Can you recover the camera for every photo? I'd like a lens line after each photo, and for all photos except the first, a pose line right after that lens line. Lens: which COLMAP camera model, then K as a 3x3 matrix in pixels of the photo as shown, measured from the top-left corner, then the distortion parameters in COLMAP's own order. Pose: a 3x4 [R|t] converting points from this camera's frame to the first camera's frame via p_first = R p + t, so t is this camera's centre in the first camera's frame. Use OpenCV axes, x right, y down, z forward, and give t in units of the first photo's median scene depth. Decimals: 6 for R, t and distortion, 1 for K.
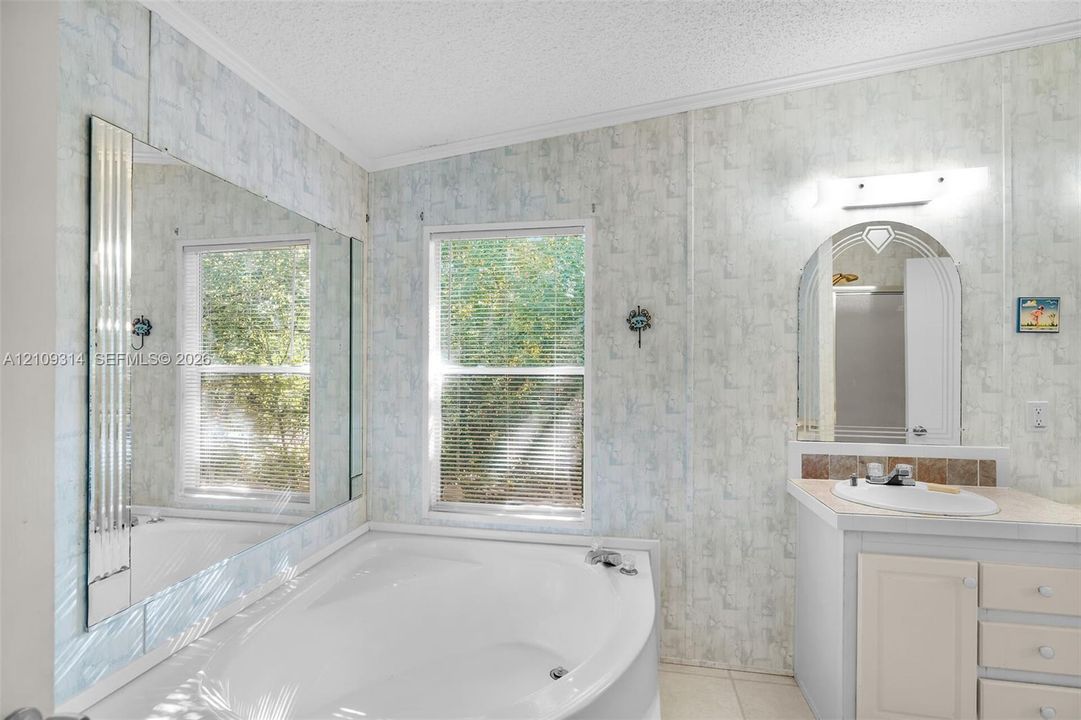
lens RADIAL K [[484.4, 0, 537.4], [0, 484.4, 361.6], [0, 0, 1]] dist [-0.008919, 0.000305]
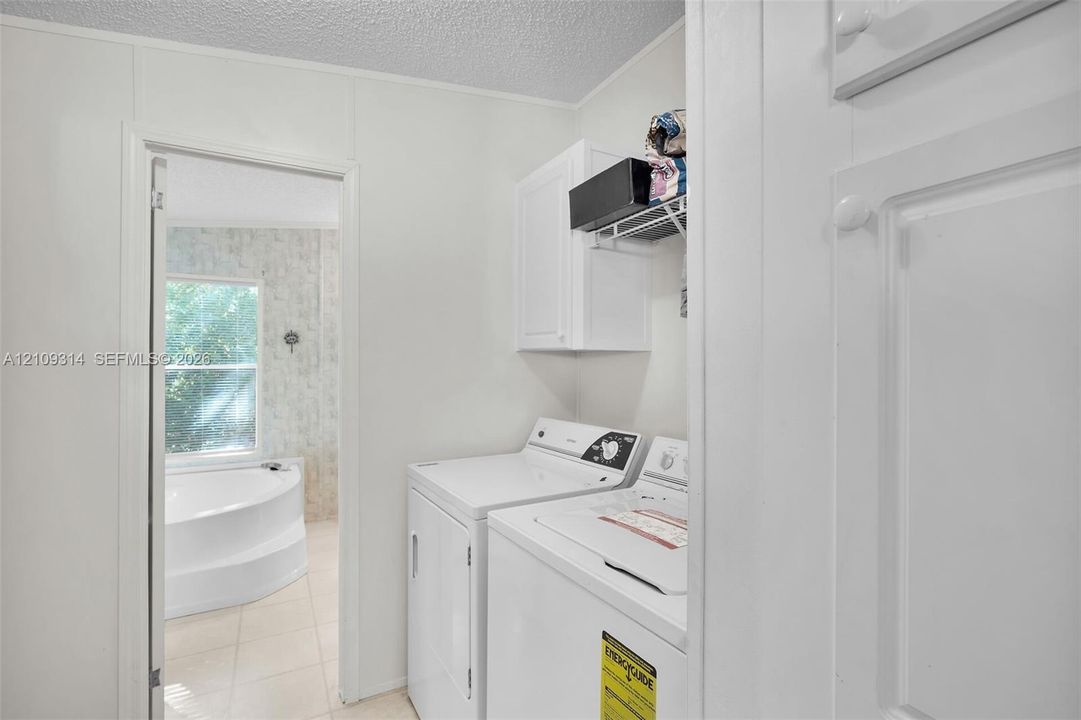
lens RADIAL K [[484.4, 0, 537.4], [0, 484.4, 361.6], [0, 0, 1]] dist [-0.008919, 0.000305]
pose [[0.760173, 0.000175, 0.649720, -0.269120], [0.000281, 1.000000, -0.000598, 0.004082], [-0.649720, 0.000637, 0.760173, -0.987286]]
